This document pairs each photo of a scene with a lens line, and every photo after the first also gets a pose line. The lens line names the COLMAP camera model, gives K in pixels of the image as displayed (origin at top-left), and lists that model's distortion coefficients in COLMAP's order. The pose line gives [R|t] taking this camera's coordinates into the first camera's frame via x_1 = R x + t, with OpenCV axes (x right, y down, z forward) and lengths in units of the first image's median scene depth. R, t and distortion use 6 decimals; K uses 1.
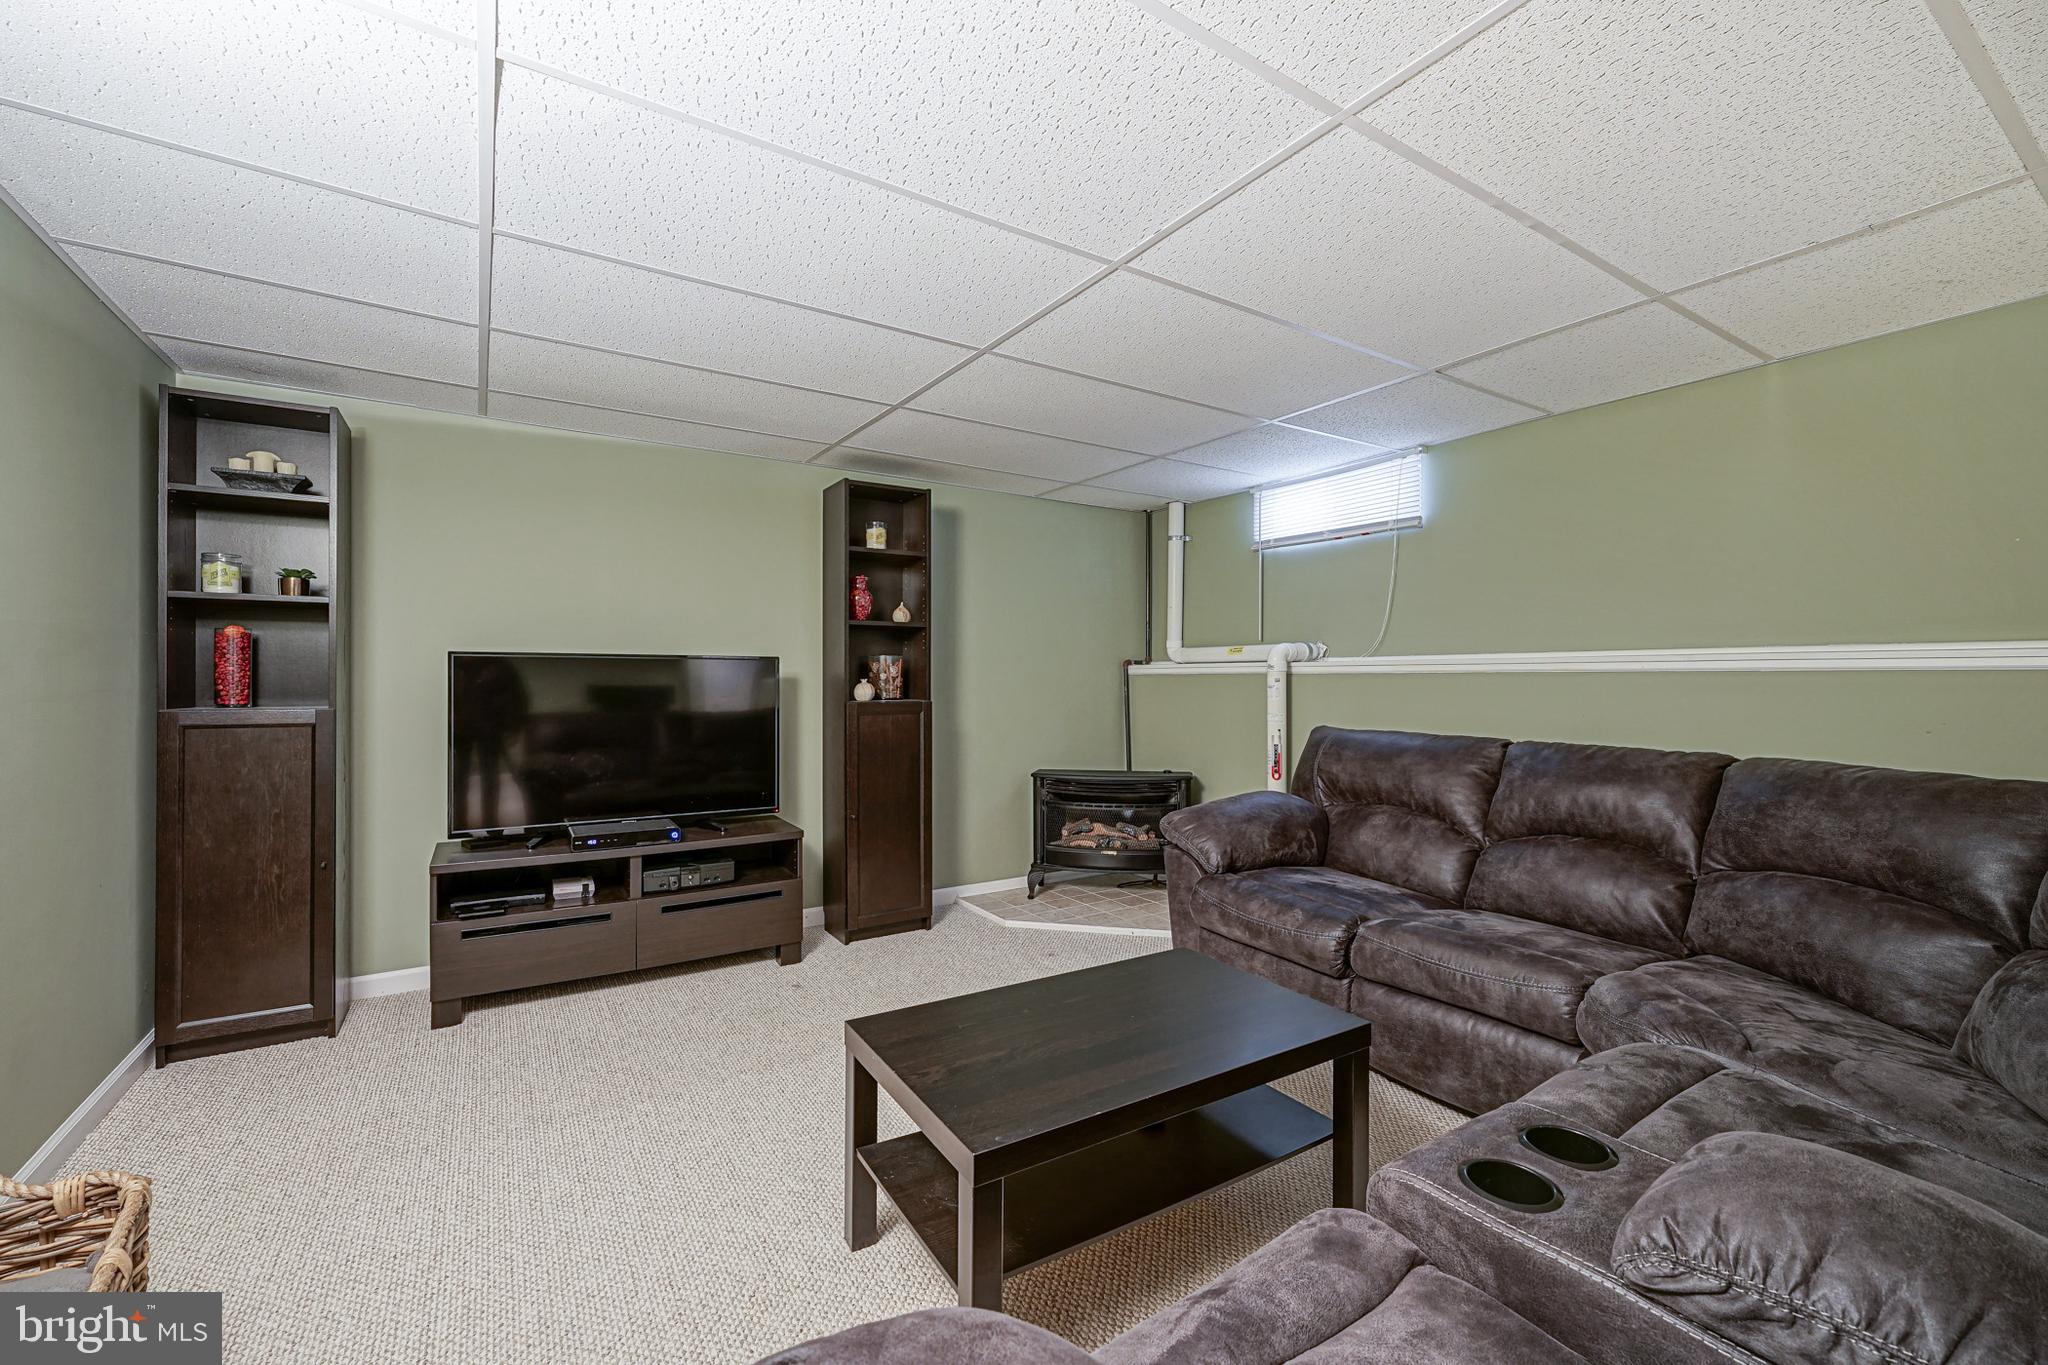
lens RADIAL K [[827.6, 0, 1057.4], [0, 827.6, 679.3], [0, 0, 1]] dist [-0.001775, 0.000171]
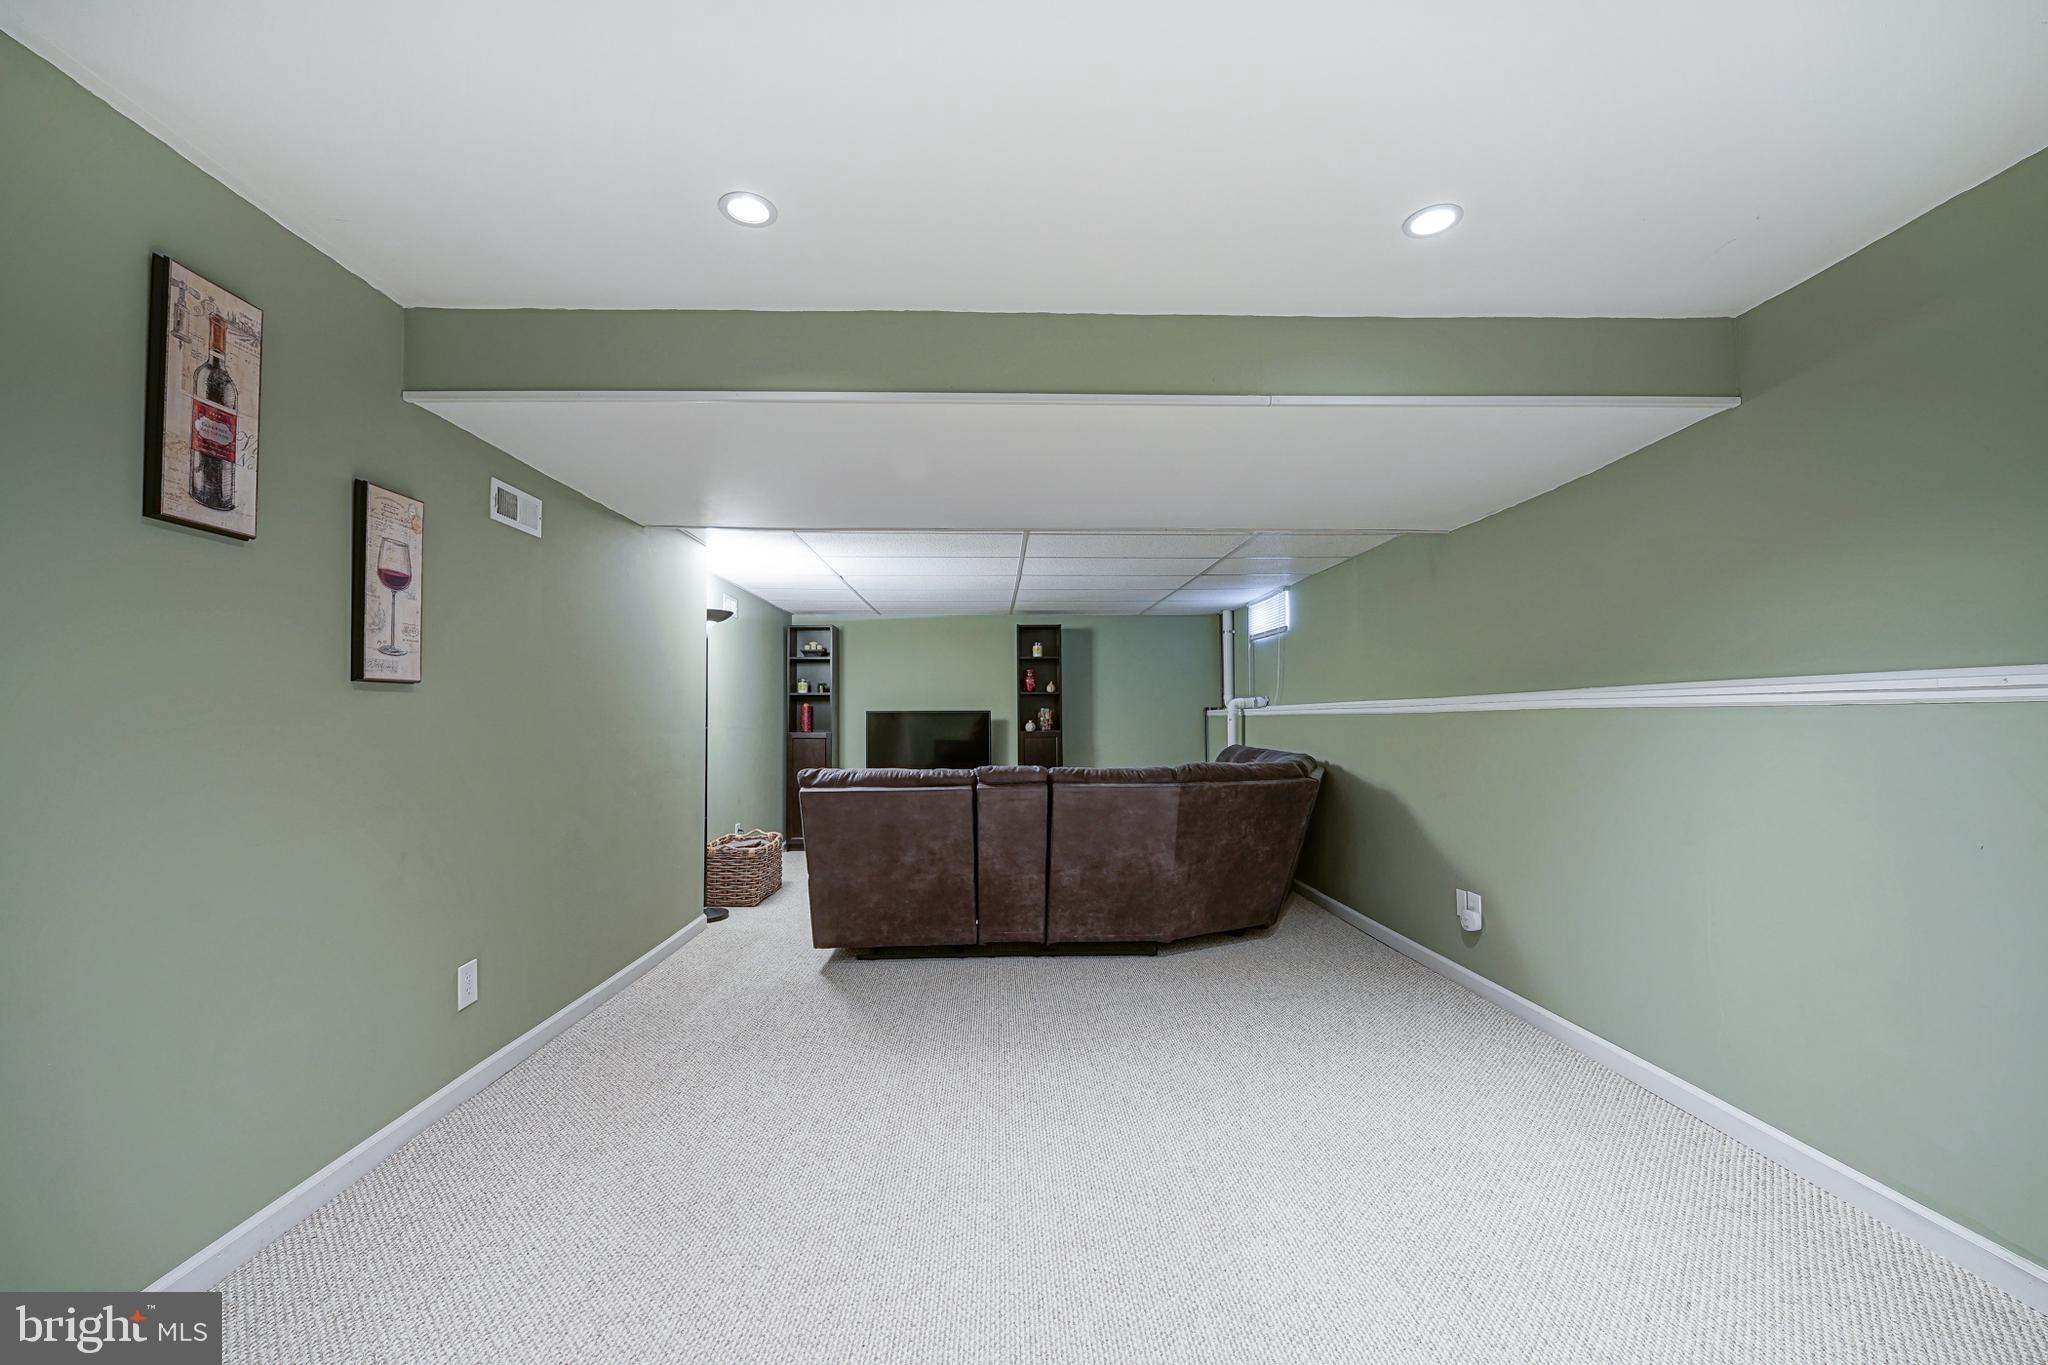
lens RADIAL K [[827.6, 0, 1020.1], [0, 827.6, 689.3], [0, 0, 1]] dist [-0.001775, 0.000171]
pose [[0.854084, -0.027127, -0.519427, 1.010425], [0.009128, 0.999267, -0.037177, -0.001926], [0.520055, 0.027010, 0.853706, -0.953452]]
